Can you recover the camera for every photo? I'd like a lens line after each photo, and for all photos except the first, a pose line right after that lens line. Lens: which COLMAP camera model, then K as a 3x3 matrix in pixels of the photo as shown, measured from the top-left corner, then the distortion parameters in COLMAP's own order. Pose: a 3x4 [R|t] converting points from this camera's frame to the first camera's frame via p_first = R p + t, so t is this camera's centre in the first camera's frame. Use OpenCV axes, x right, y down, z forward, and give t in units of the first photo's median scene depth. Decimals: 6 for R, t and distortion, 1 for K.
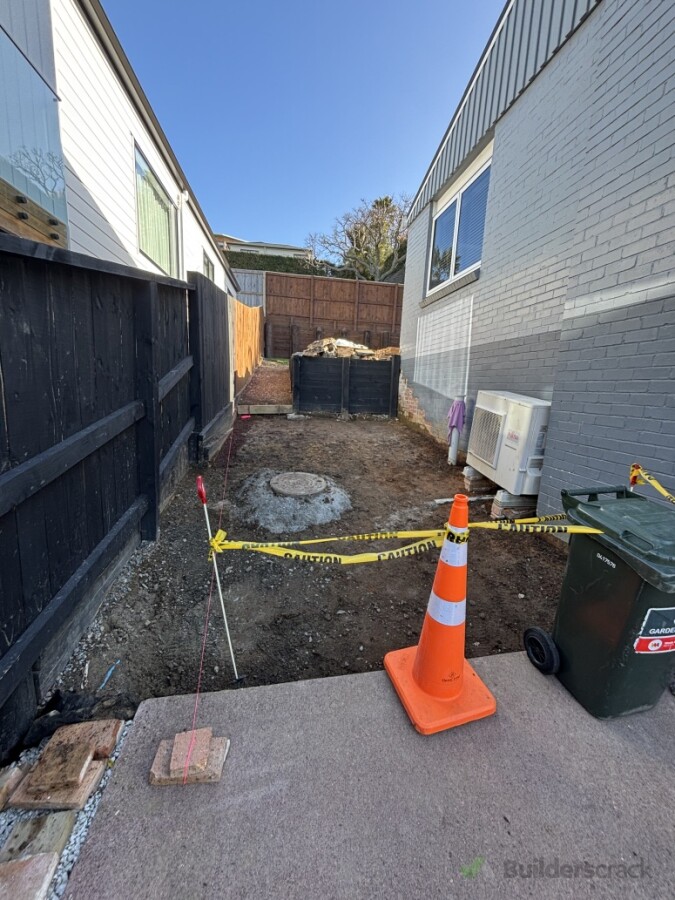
lens RADIAL K [[361.3, 0, 338.9], [0, 361.3, 451.6], [0, 0, 1]] dist [-0.000406, -0.000129]
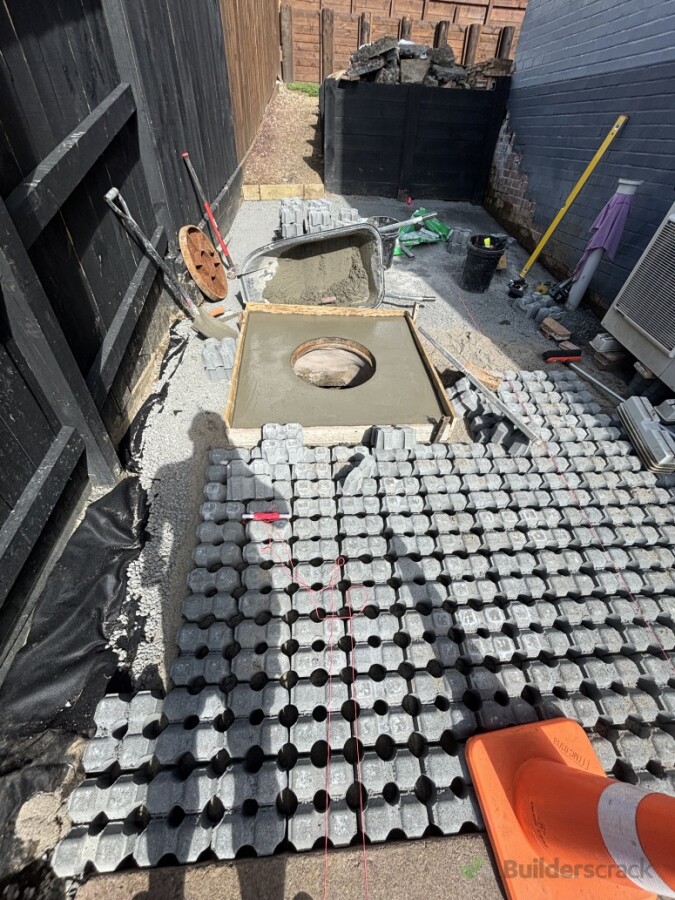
lens RADIAL K [[361.3, 0, 338.9], [0, 361.3, 451.6], [0, 0, 1]] dist [-0.000406, -0.000129]
pose [[0.995409, 0.066036, -0.069285, -0.023041], [-0.020712, 0.855332, 0.517667, -0.052028], [0.093446, -0.513855, 0.852772, 0.189265]]
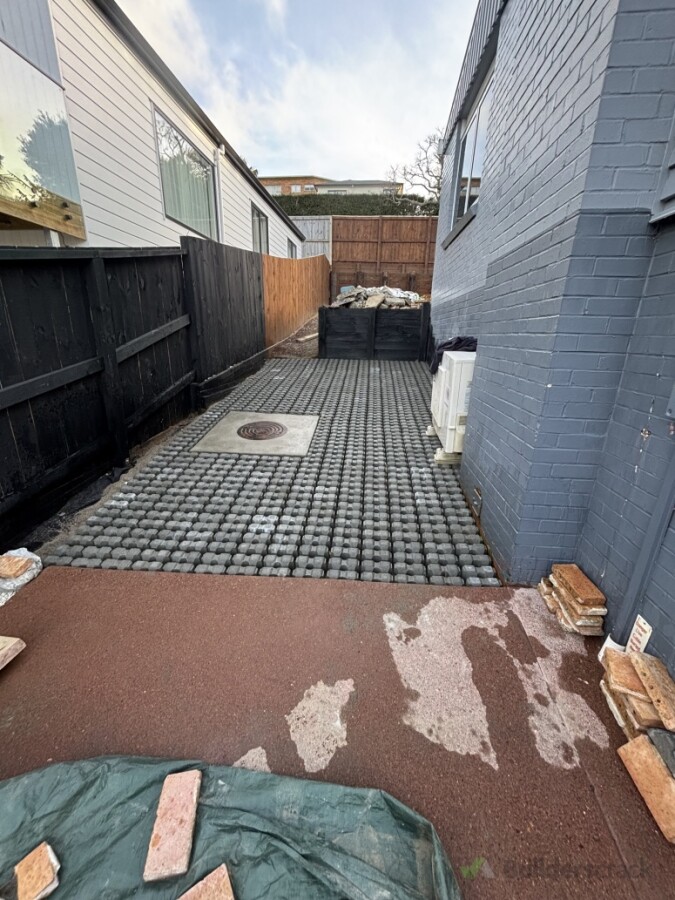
lens RADIAL K [[357.4, 0, 339.1], [0, 357.4, 449.6], [0, 0, 1]] dist [0.000614, 0.000613]
pose [[0.968568, 0.057110, -0.242105, 0.187476], [-0.024949, 0.990684, 0.133878, -0.004081], [0.247495, -0.123630, 0.960969, -0.008690]]
